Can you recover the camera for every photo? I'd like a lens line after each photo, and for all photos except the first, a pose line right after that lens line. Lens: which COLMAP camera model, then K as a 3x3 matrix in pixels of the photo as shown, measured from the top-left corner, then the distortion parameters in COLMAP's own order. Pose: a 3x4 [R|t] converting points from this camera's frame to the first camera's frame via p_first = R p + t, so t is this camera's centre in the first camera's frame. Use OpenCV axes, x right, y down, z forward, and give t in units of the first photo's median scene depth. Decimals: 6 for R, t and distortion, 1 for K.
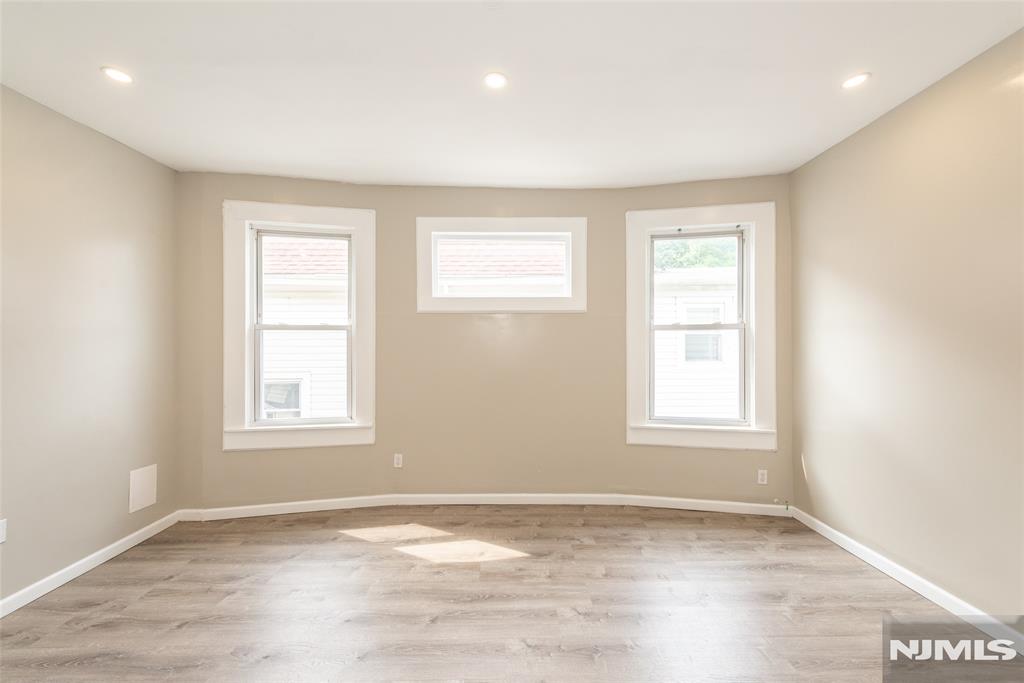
lens RADIAL K [[403.7, 0, 512.8], [0, 403.7, 346.3], [0, 0, 1]] dist [0.018796, -0.005418]
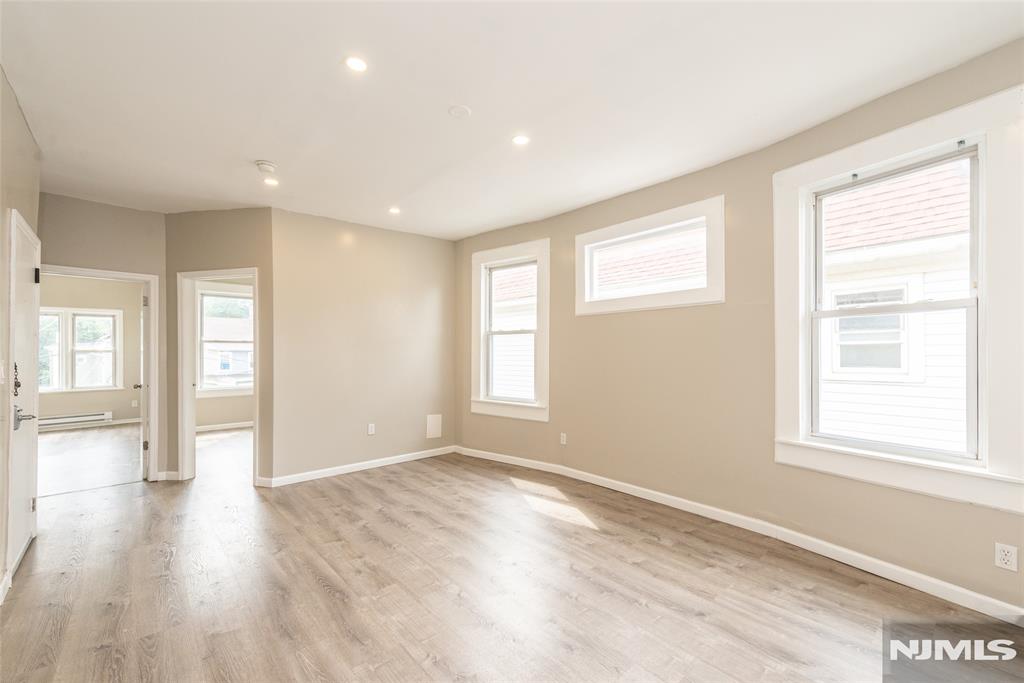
lens RADIAL K [[429.1, 0, 509.9], [0, 429.1, 352.6], [0, 0, 1]] dist [0.012525, -0.000419]
pose [[0.643403, -0.002102, -0.765524, 0.638280], [-0.001076, 0.999993, -0.003651, 0.029645], [0.765527, 0.003173, 0.643397, 0.047378]]
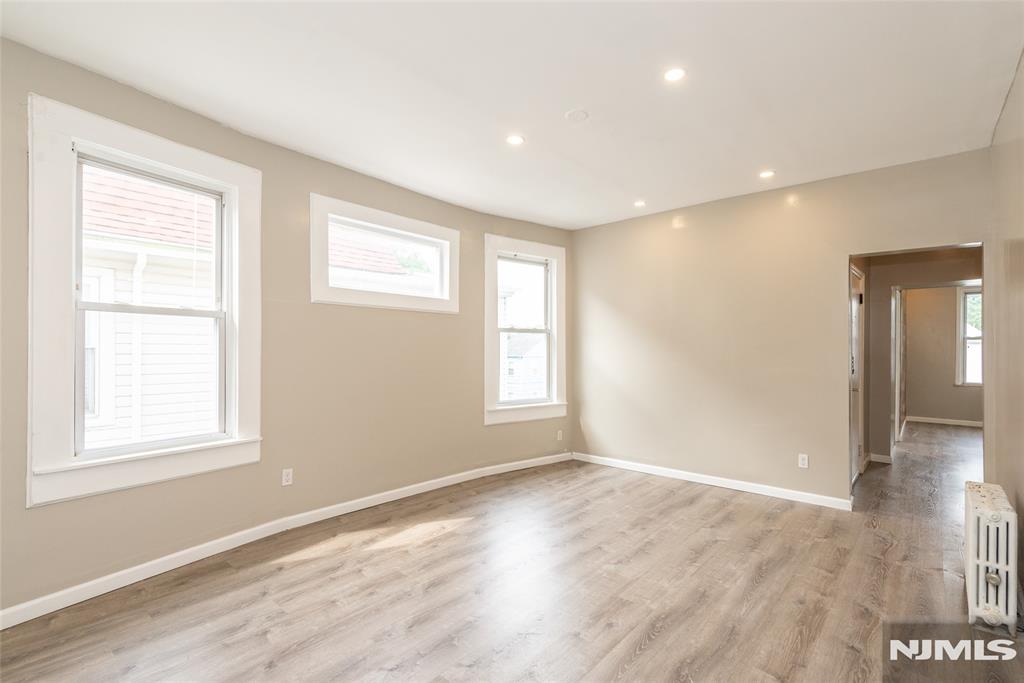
lens RADIAL K [[473.7, 0, 530.9], [0, 473.7, 350.7], [0, 0, 1]] dist [0.011947, -0.000560]
pose [[0.651586, 0.004893, 0.758559, -0.744829], [-0.003970, 0.999987, -0.003039, 0.023474], [-0.758564, -0.001031, 0.651598, -0.025609]]
